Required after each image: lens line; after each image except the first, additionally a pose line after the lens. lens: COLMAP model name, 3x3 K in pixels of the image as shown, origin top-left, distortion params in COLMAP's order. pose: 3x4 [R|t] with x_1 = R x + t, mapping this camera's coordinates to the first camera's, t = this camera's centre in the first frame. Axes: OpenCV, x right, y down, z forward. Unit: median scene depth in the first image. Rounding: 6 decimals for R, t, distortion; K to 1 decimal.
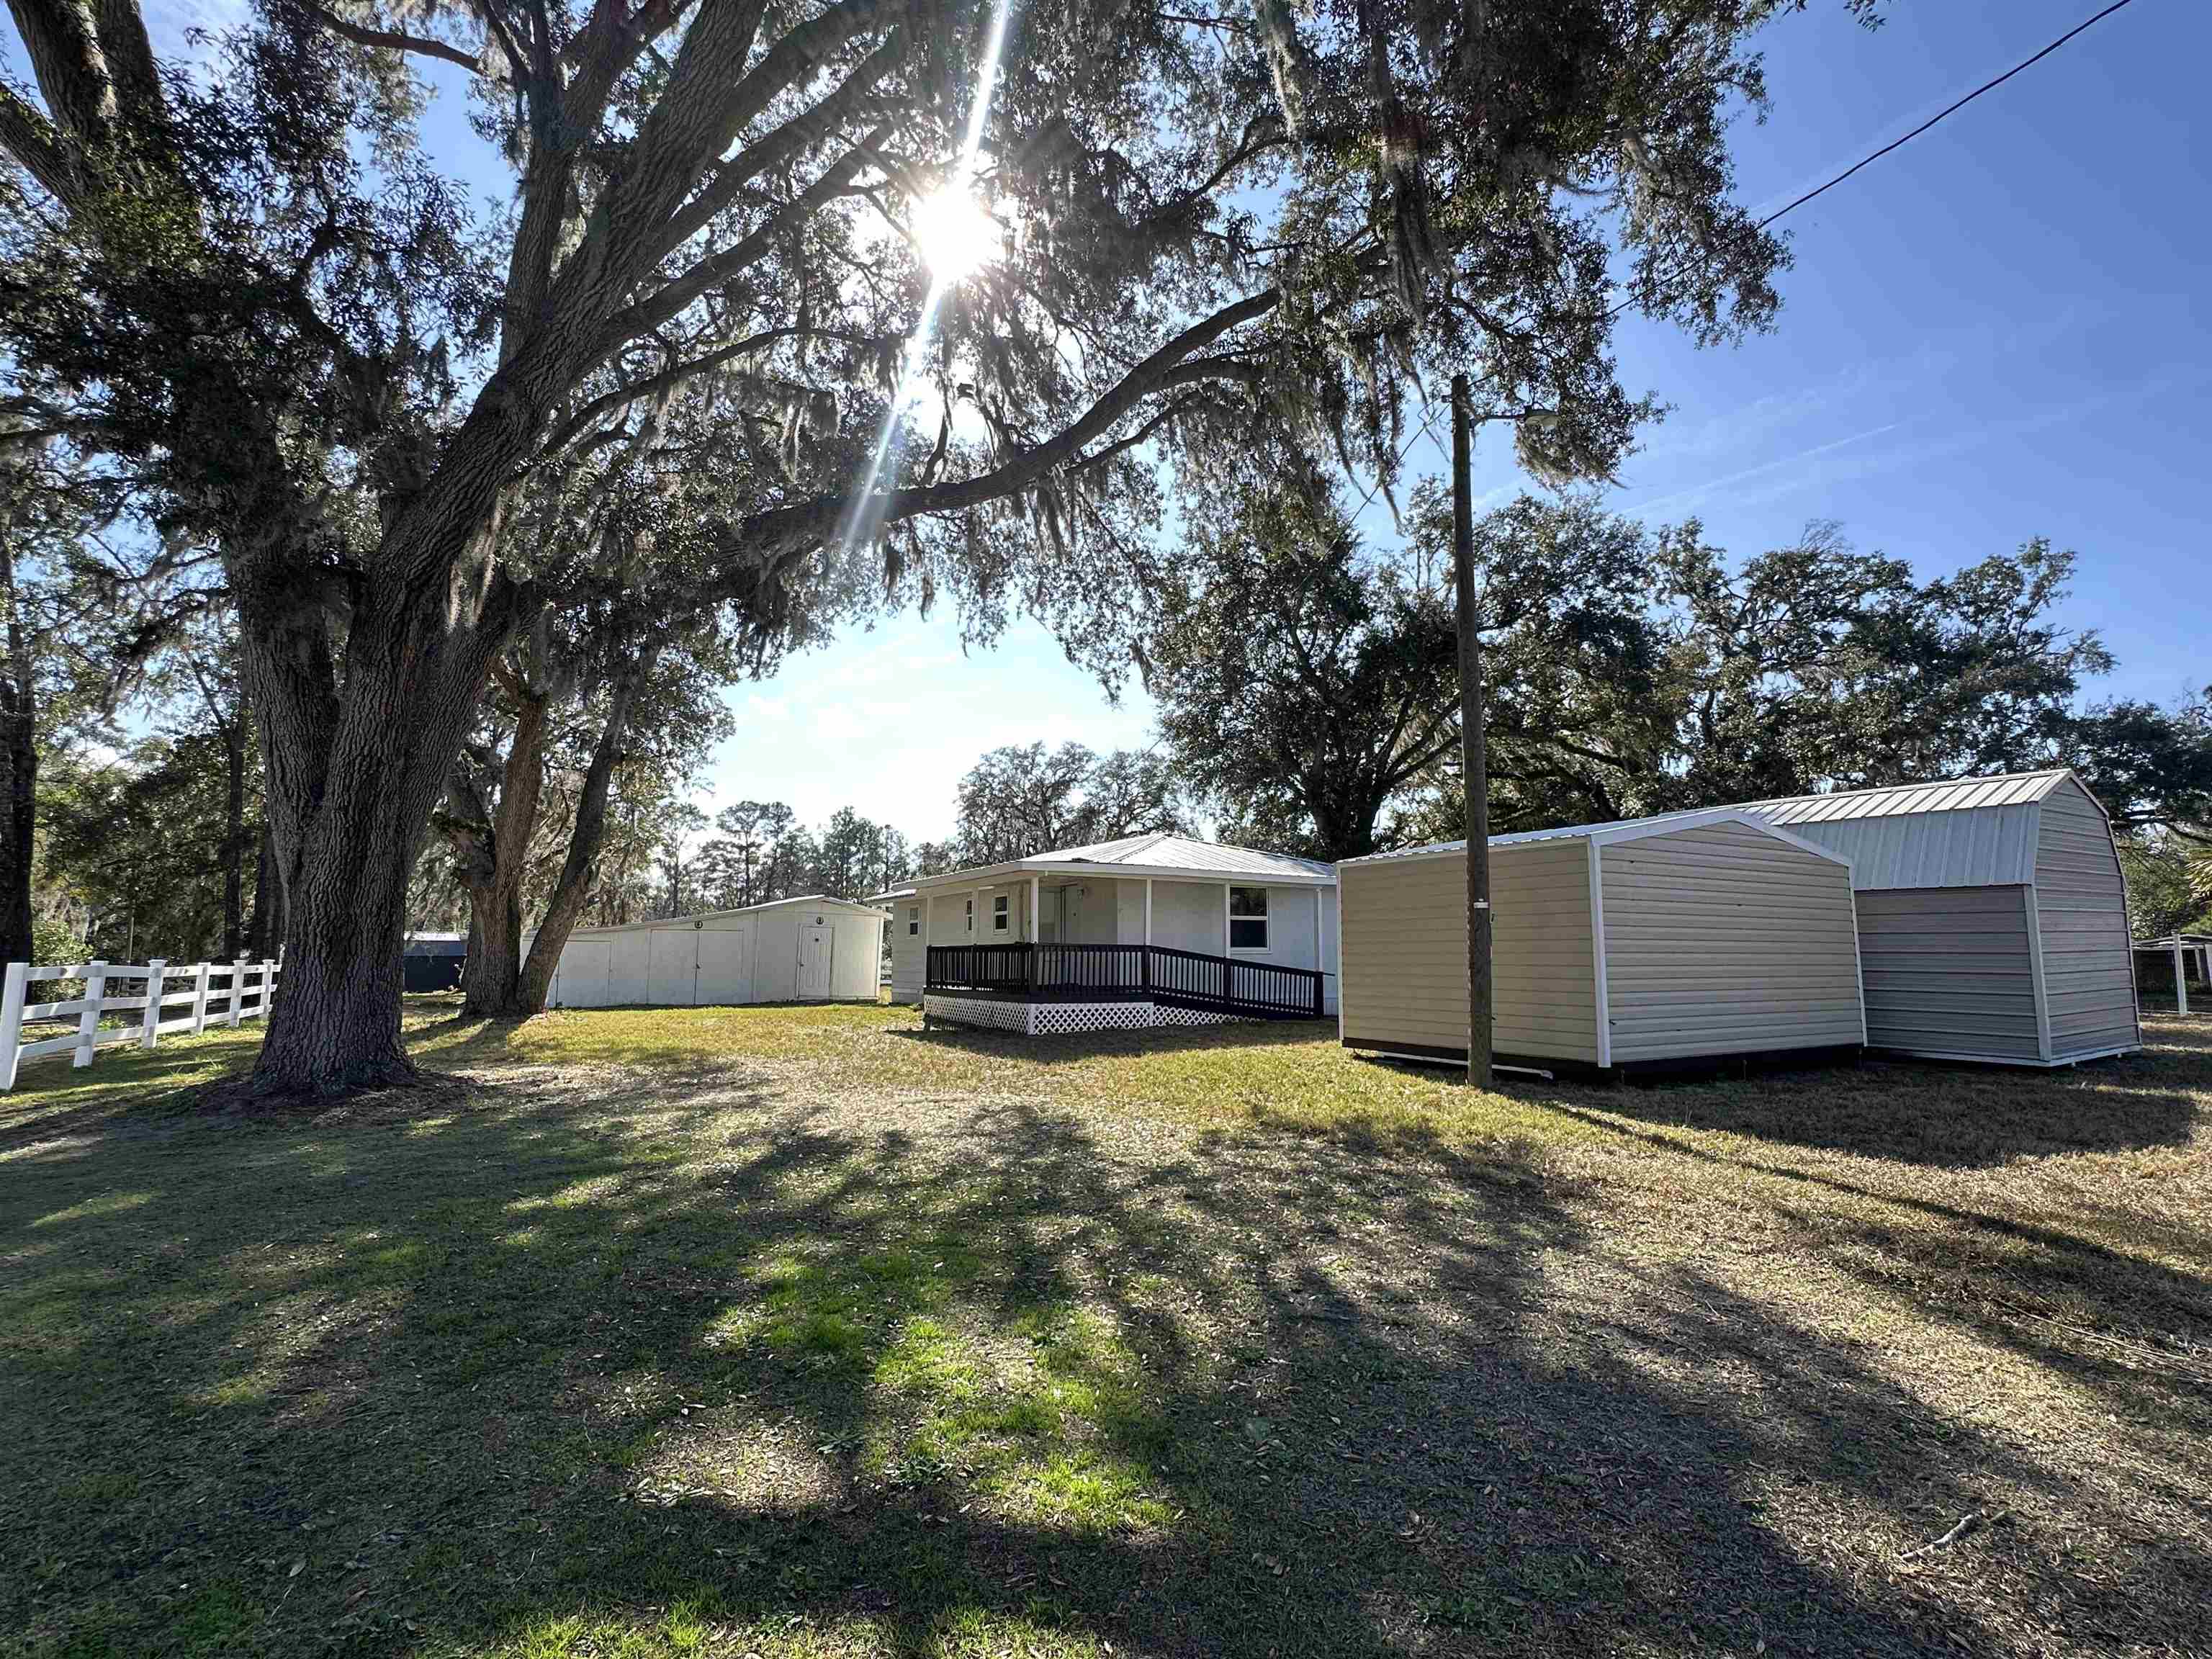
lens RADIAL K [[1030.3, 0, 1106.0], [0, 1030.3, 829.5], [0, 0, 1]] dist [0.000773, -0.000390]
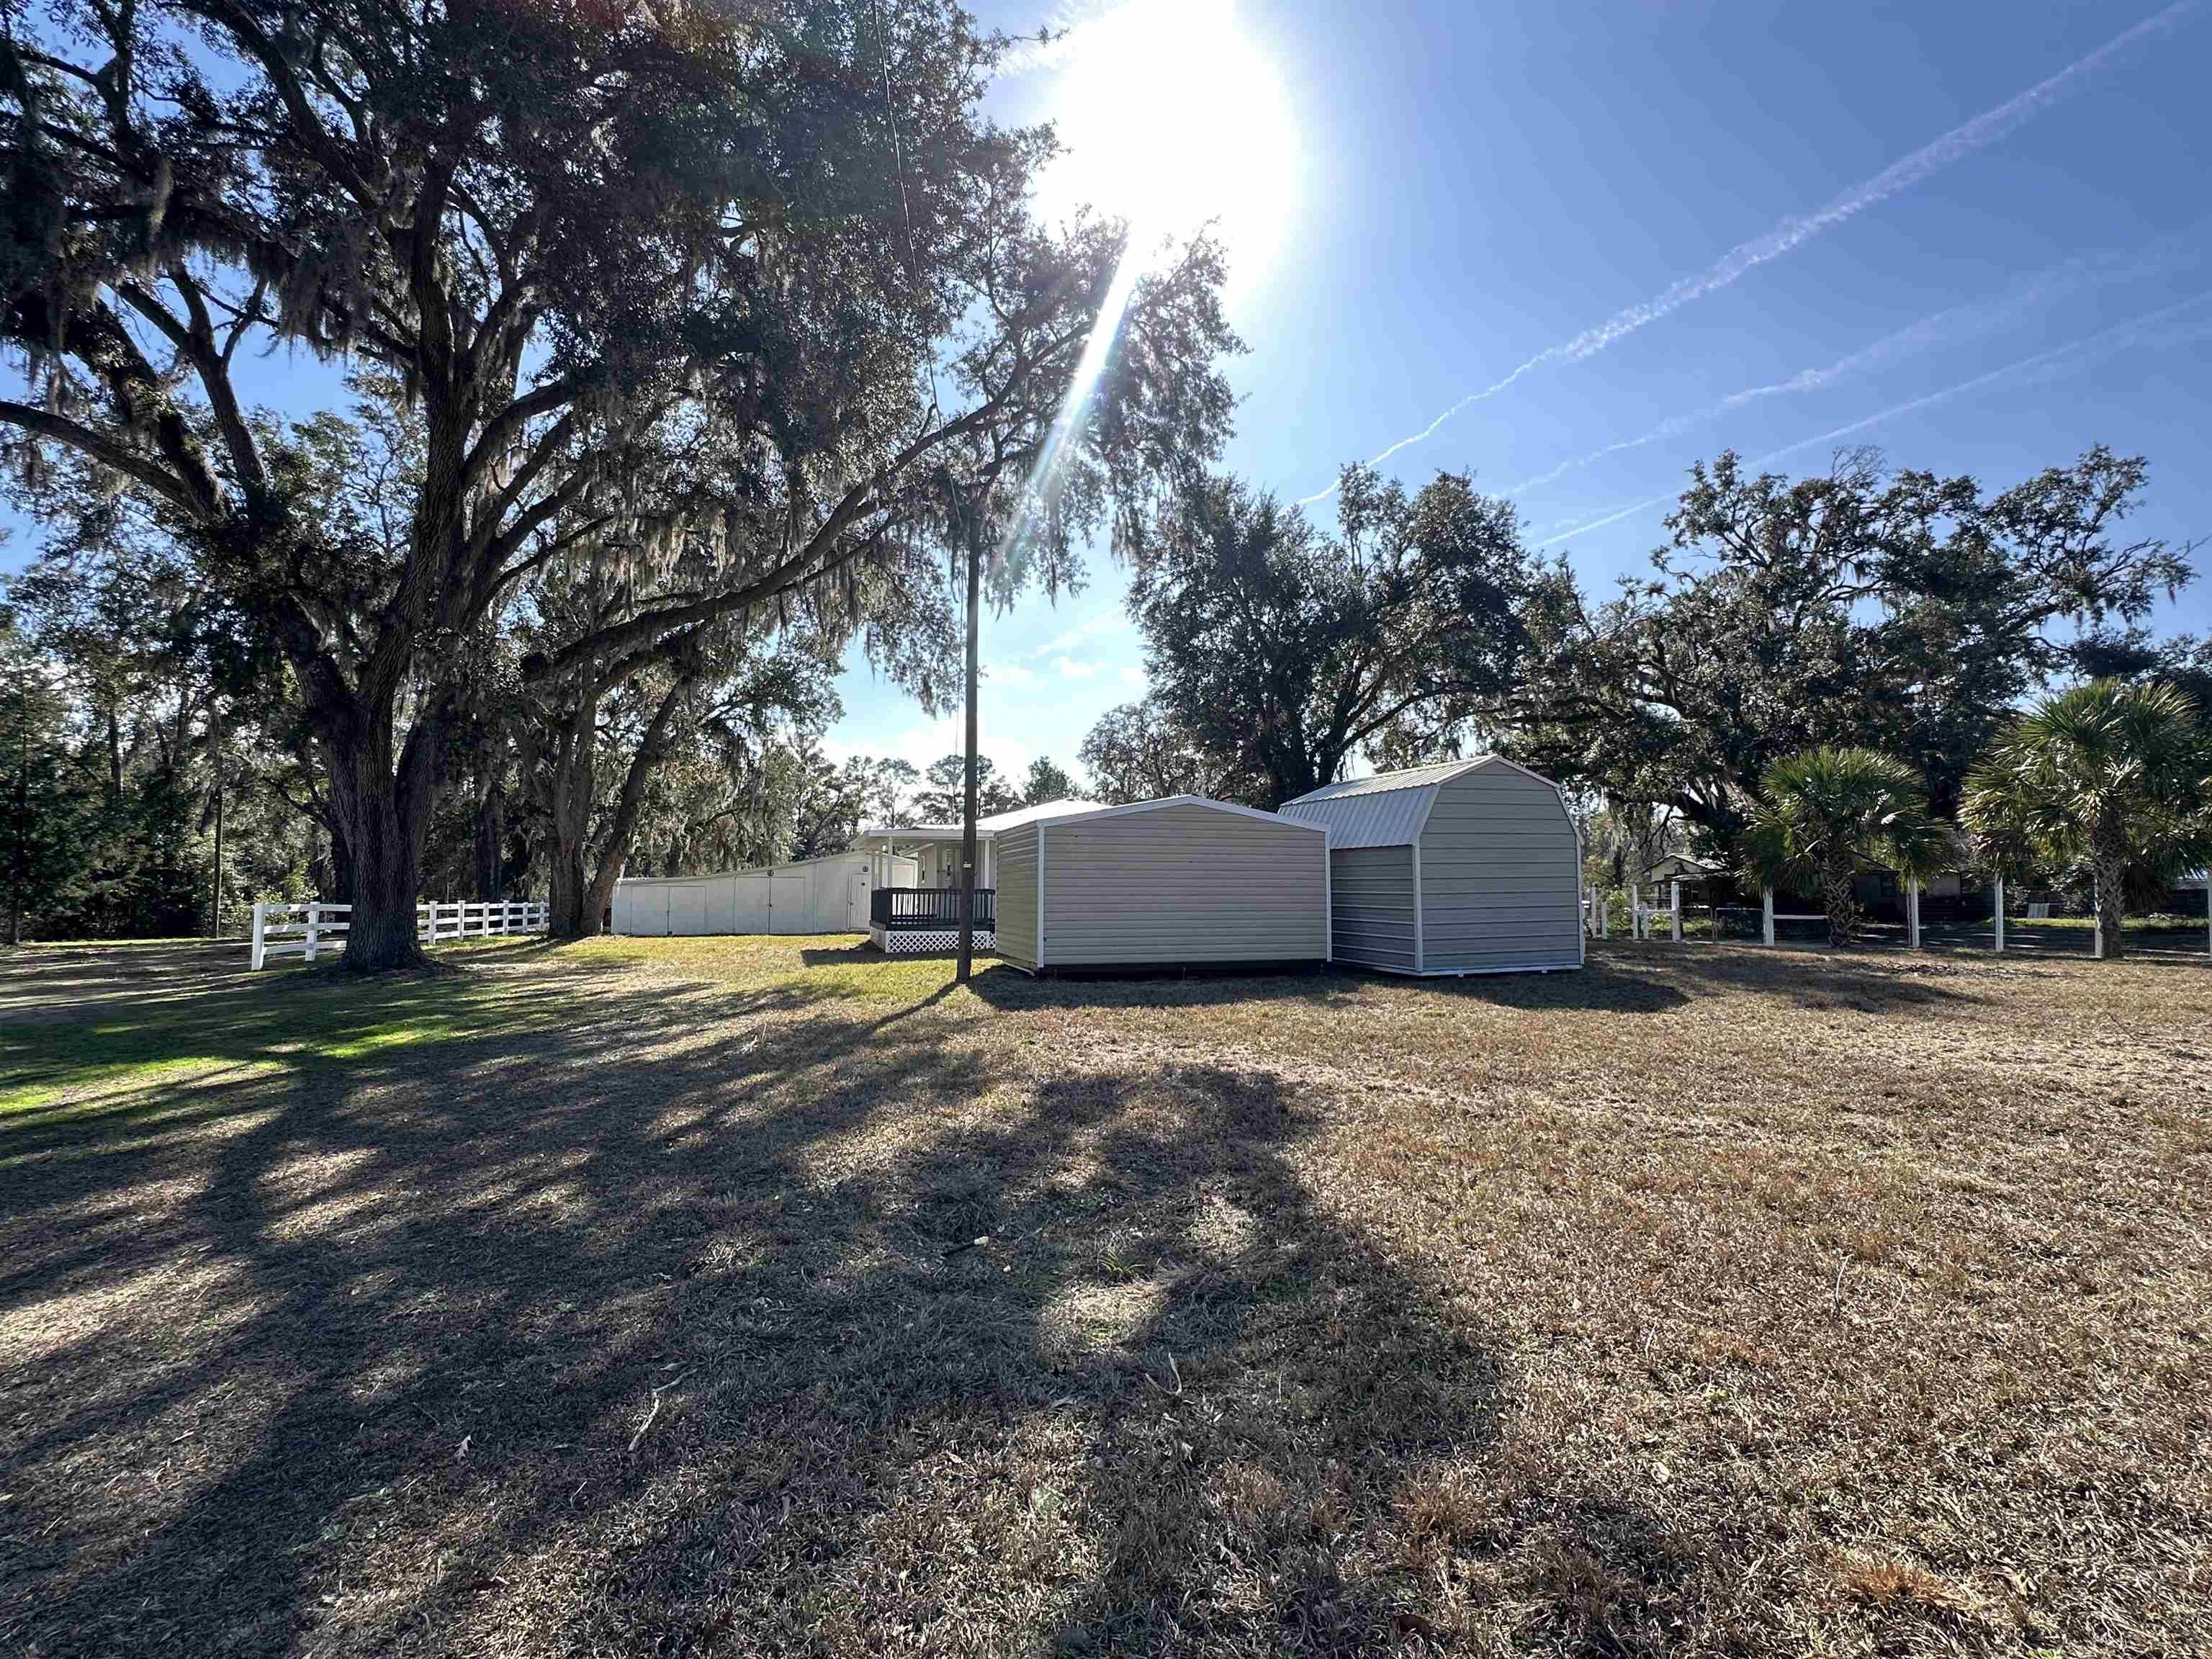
lens RADIAL K [[1030.3, 0, 1106.0], [0, 1030.3, 829.5], [0, 0, 1]] dist [0.000773, -0.000390]
pose [[0.971206, -0.015796, -0.237719, 0.229511], [0.029882, 0.997996, 0.055769, -0.015824], [0.236362, -0.061267, 0.969732, -0.119402]]
